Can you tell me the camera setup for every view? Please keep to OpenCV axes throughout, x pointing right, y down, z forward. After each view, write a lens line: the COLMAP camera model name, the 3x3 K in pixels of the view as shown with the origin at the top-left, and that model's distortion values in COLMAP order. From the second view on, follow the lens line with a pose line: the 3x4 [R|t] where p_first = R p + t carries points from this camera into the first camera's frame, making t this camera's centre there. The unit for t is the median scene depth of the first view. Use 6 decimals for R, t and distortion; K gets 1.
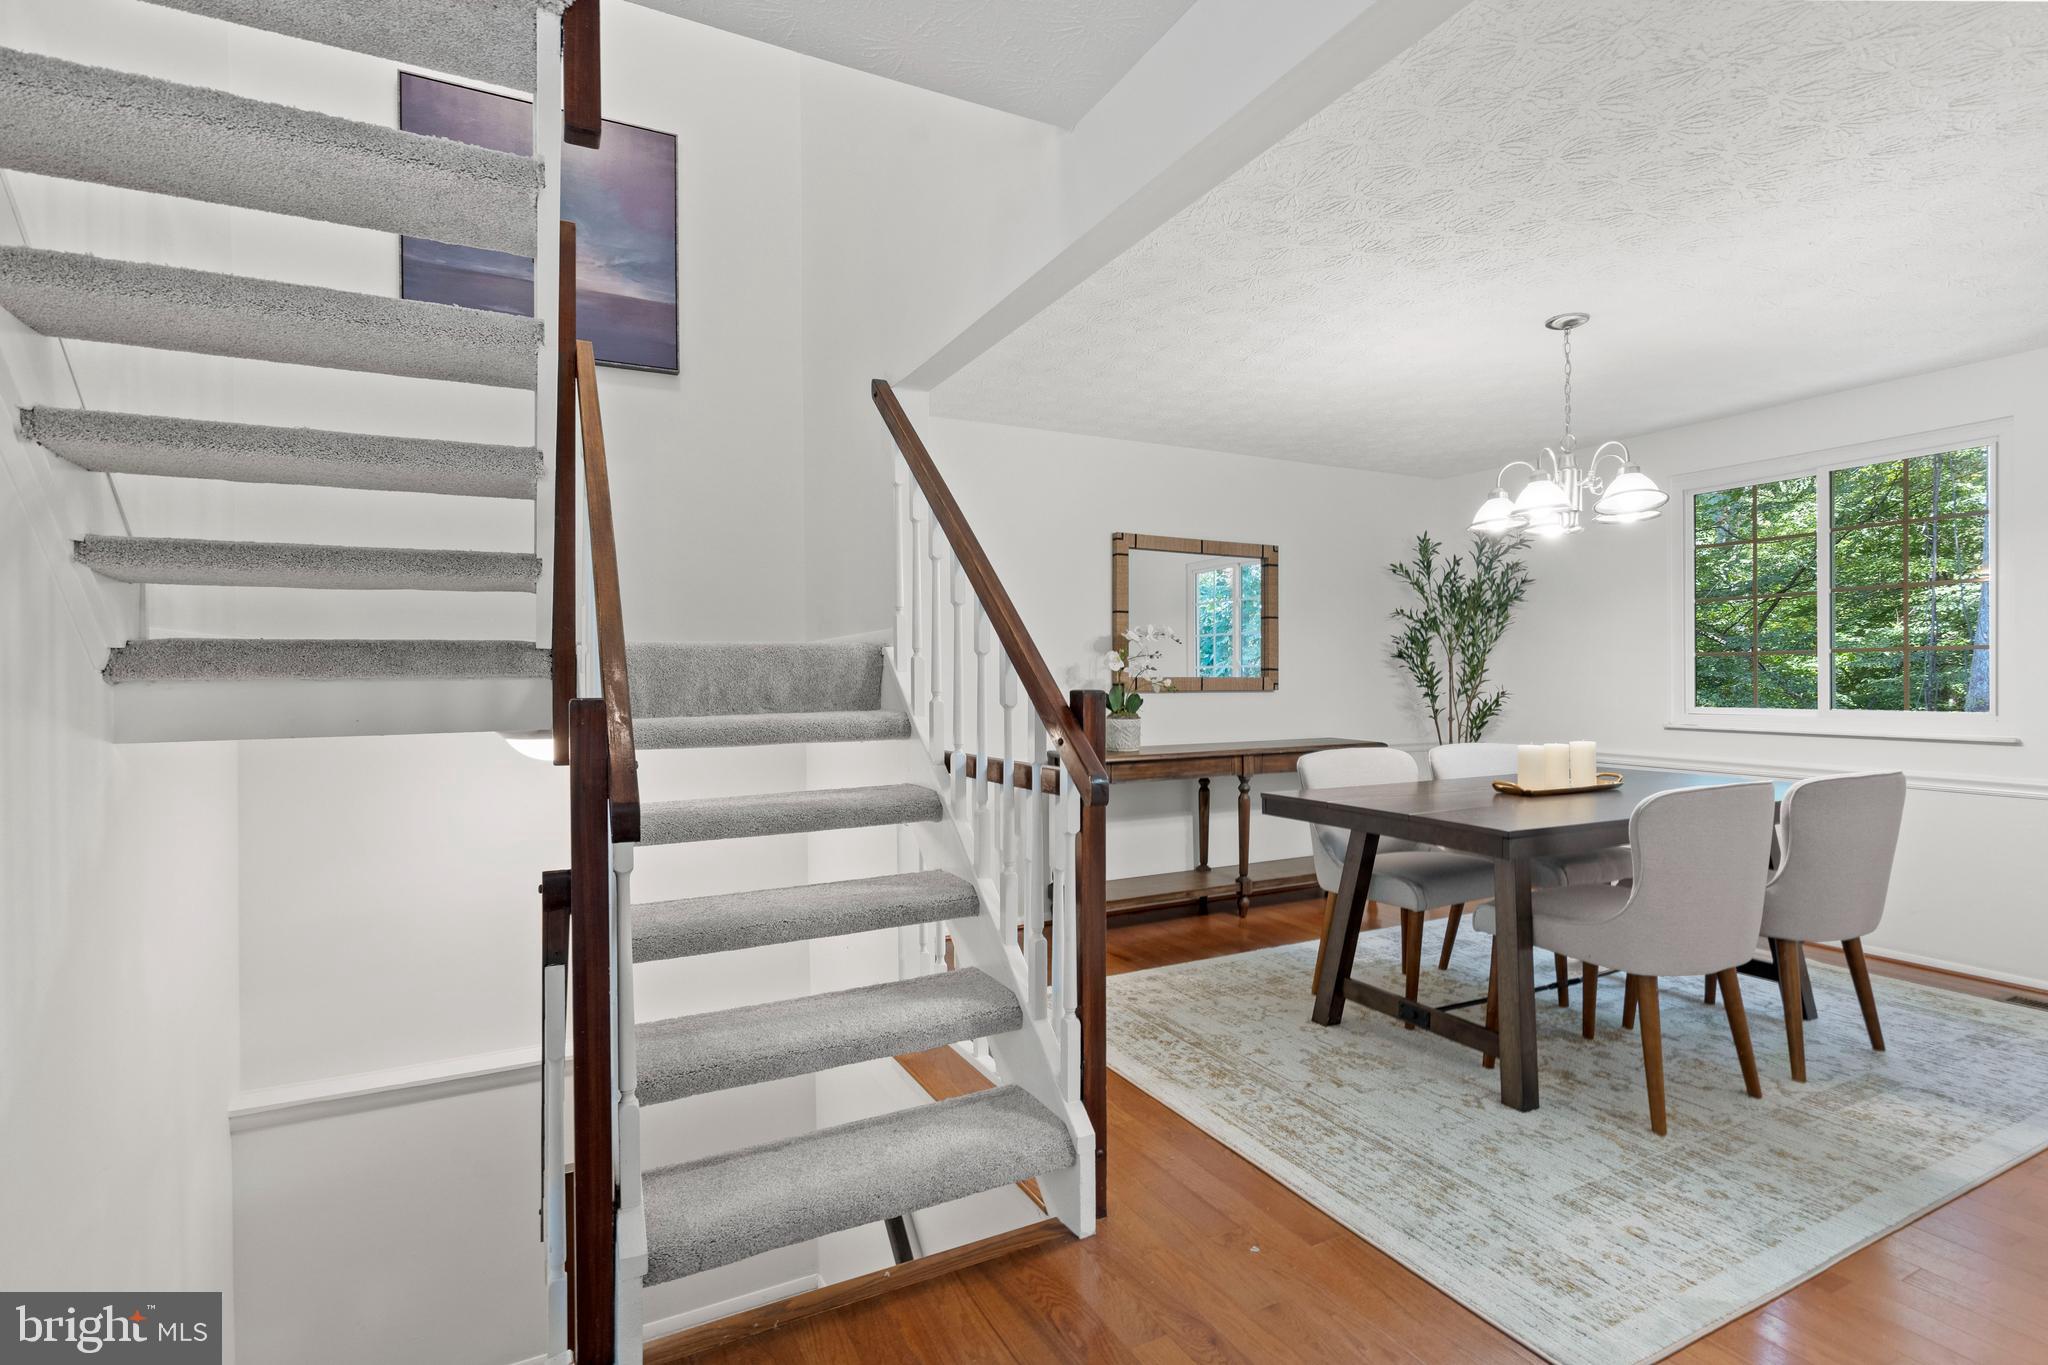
lens RADIAL K [[946.6, 0, 1018.6], [0, 946.6, 688.4], [0, 0, 1]] dist [0.000185, -0.000066]
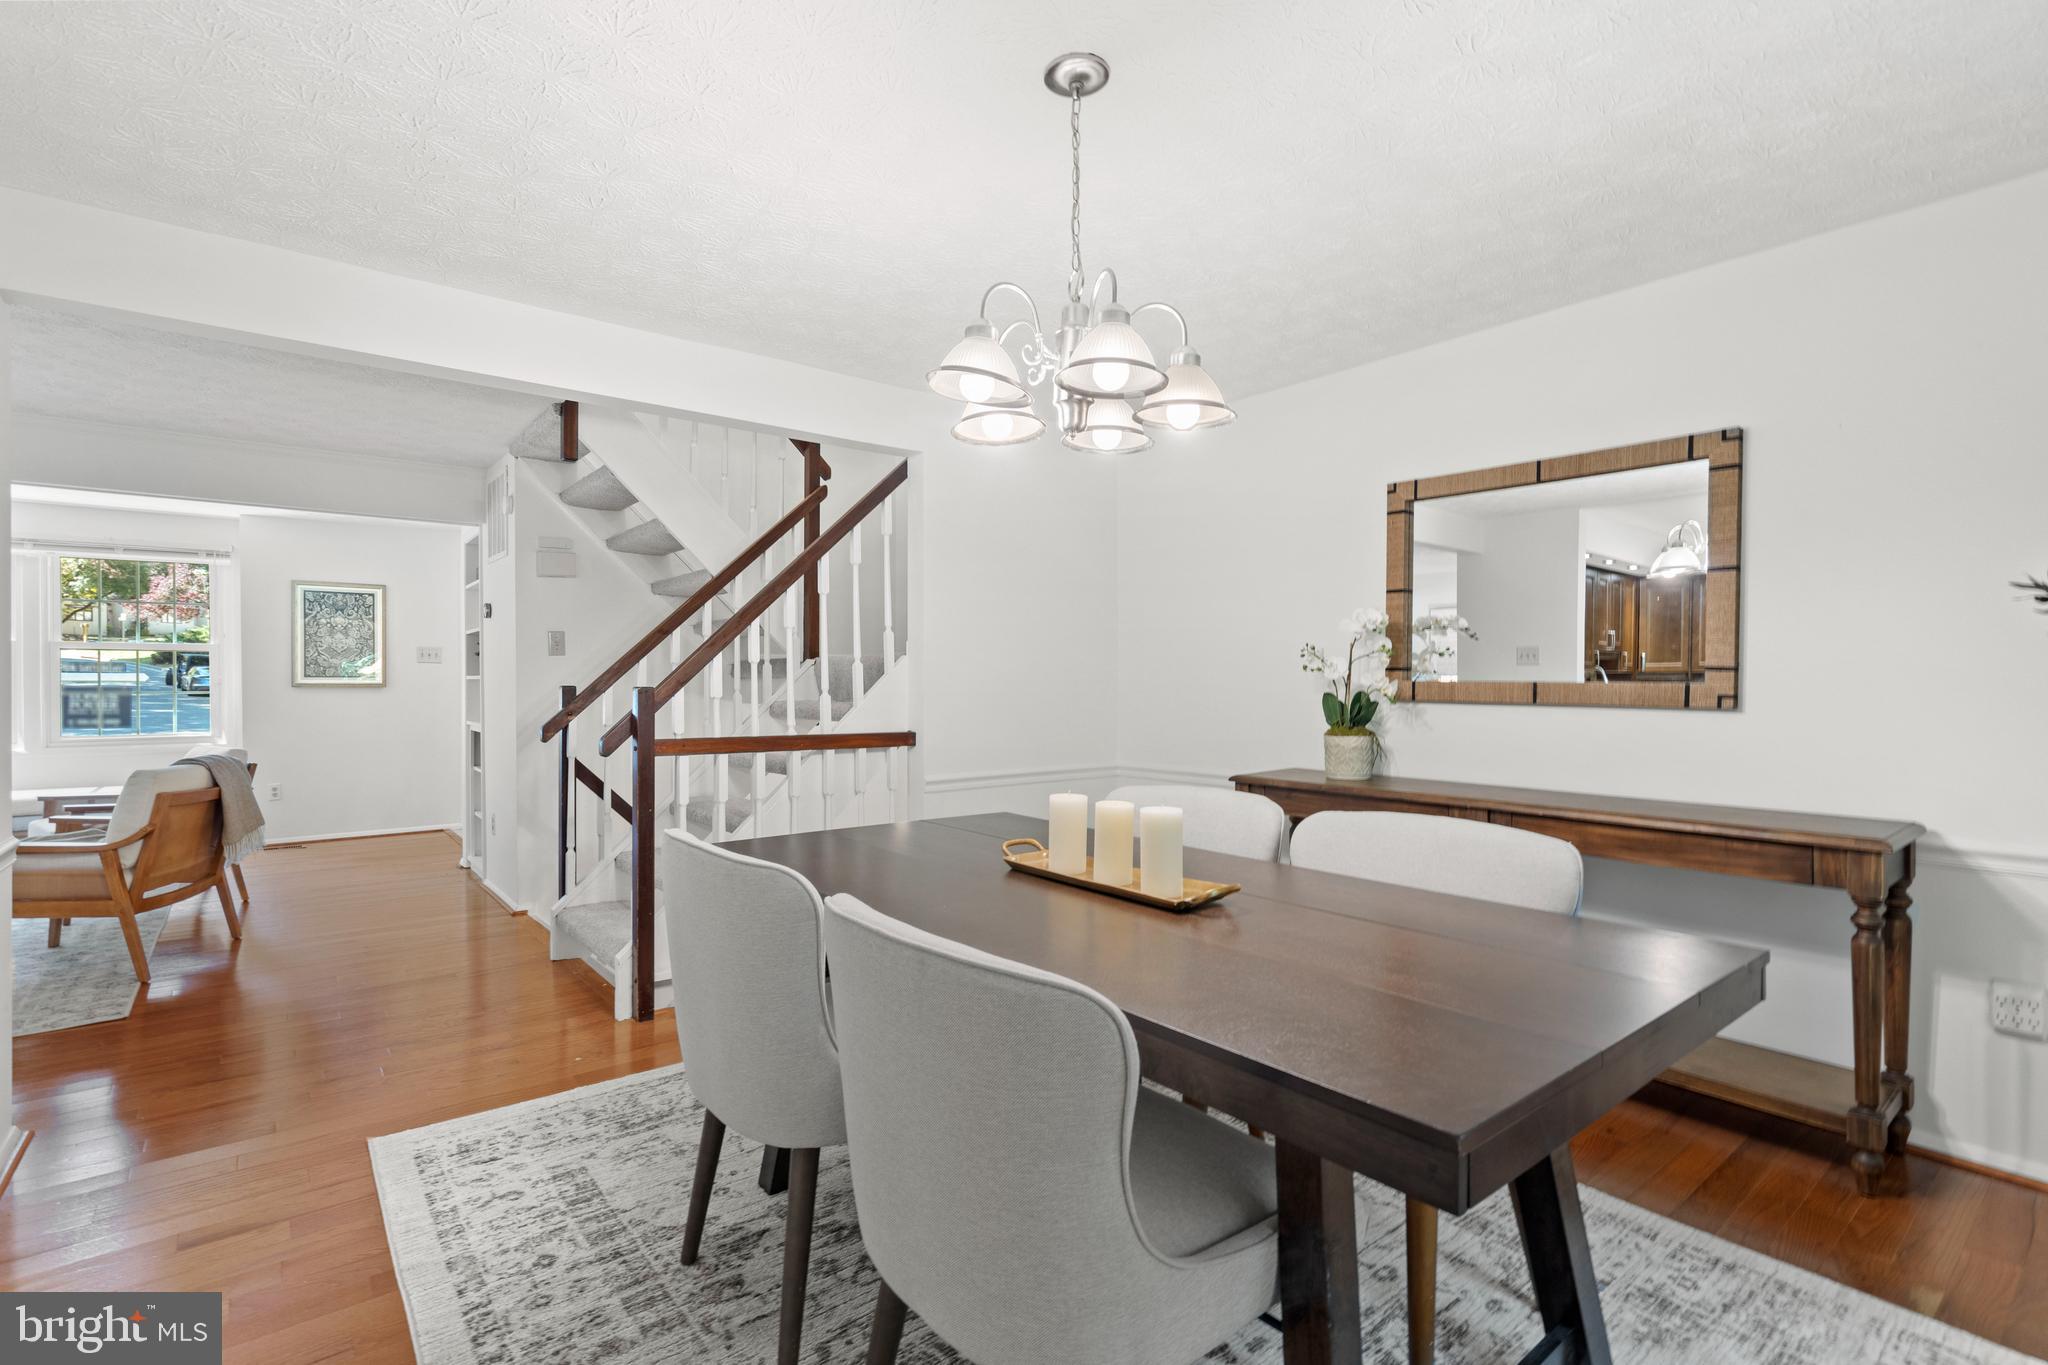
lens RADIAL K [[956.0, 0, 1027.7], [0, 956.0, 693.6], [0, 0, 1]] dist [-0.000851, 0.000355]
pose [[0.208400, 0.025776, -0.977704, 0.777282], [-0.009380, 0.999659, 0.024356, -0.016685], [0.977999, 0.004096, 0.208571, 0.570044]]
